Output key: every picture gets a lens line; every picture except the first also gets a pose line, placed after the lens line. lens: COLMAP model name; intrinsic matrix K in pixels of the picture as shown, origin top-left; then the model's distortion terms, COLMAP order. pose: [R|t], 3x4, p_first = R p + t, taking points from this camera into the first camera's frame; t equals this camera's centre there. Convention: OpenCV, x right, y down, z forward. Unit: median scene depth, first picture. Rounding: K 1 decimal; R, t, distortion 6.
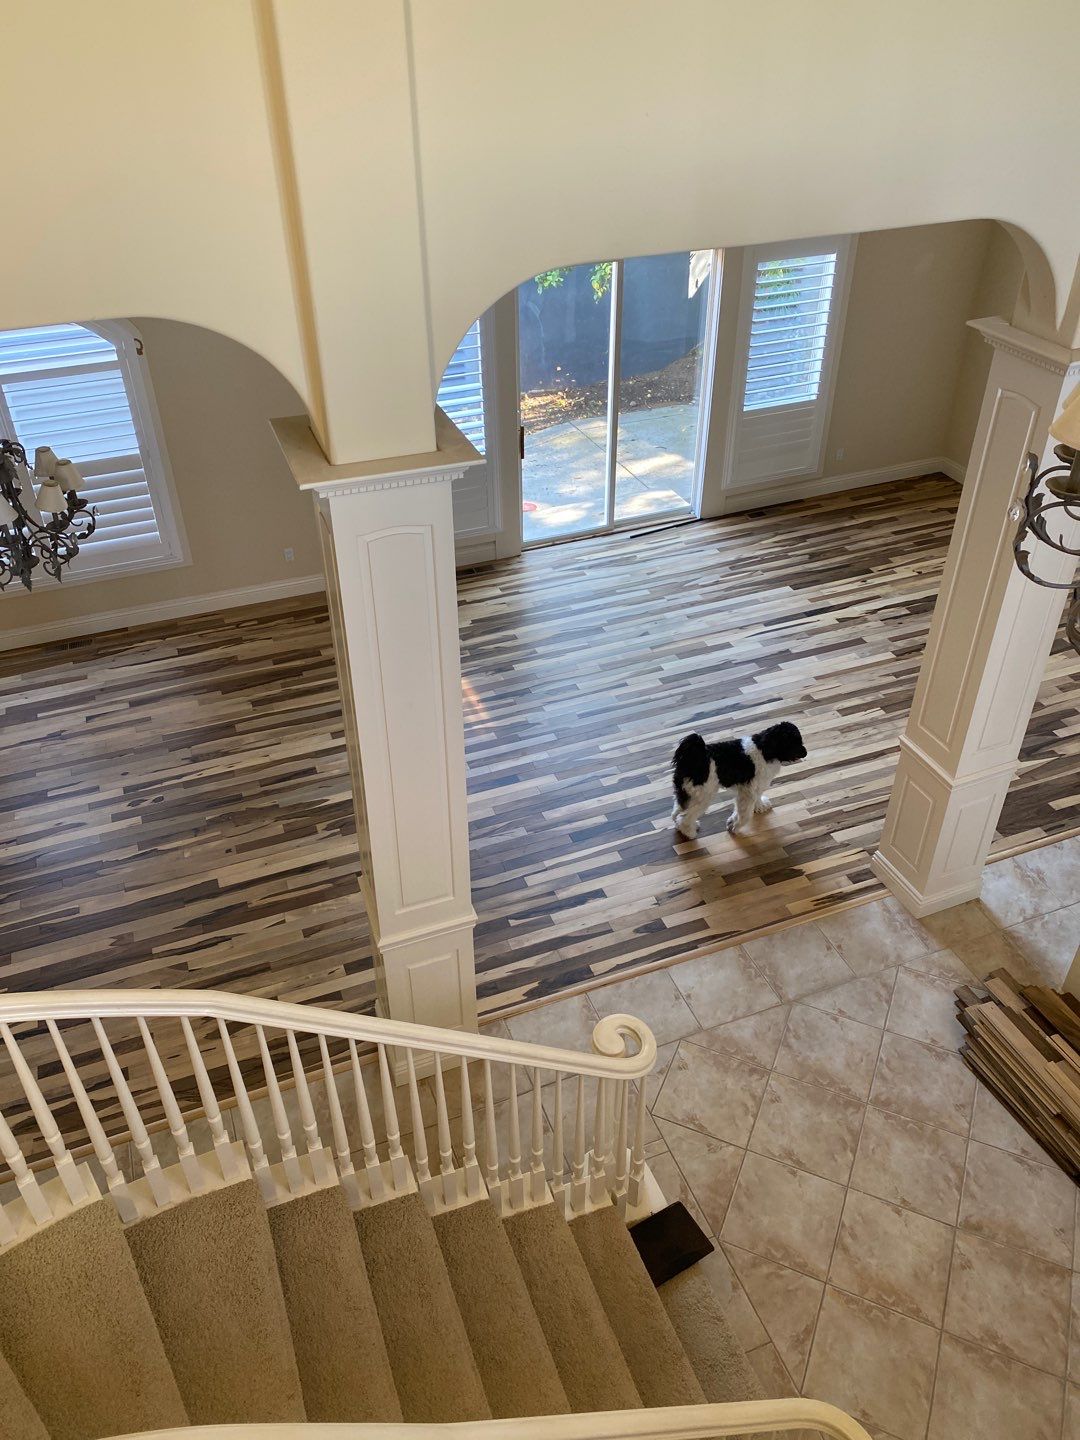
lens RADIAL K [[1095.9, 0, 542.8], [0, 1095.9, 716.1], [0, 0, 1]] dist [0.039049, -0.048891]
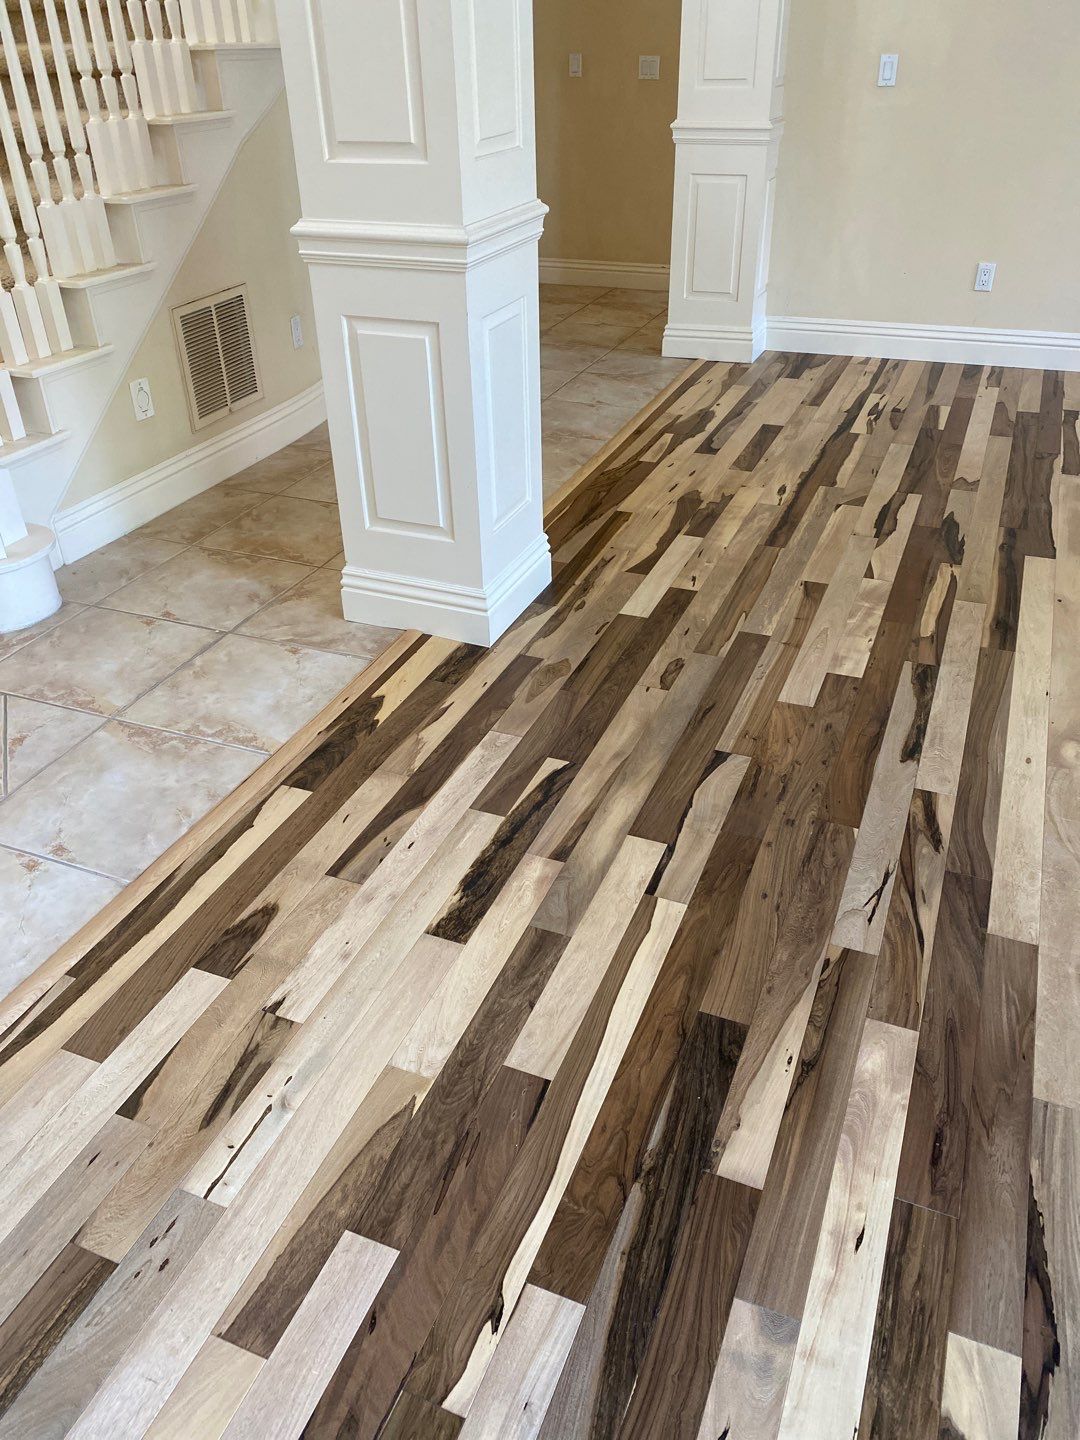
lens RADIAL K [[1095.9, 0, 533.3], [0, 1095.9, 719.3], [0, 0, 1]] dist [0.039049, -0.048891]
pose [[-0.692929, 0.406941, -0.595188, 0.187344], [-0.397795, 0.472711, 0.786322, -0.112366], [0.601339, 0.781629, -0.165676, 0.972940]]
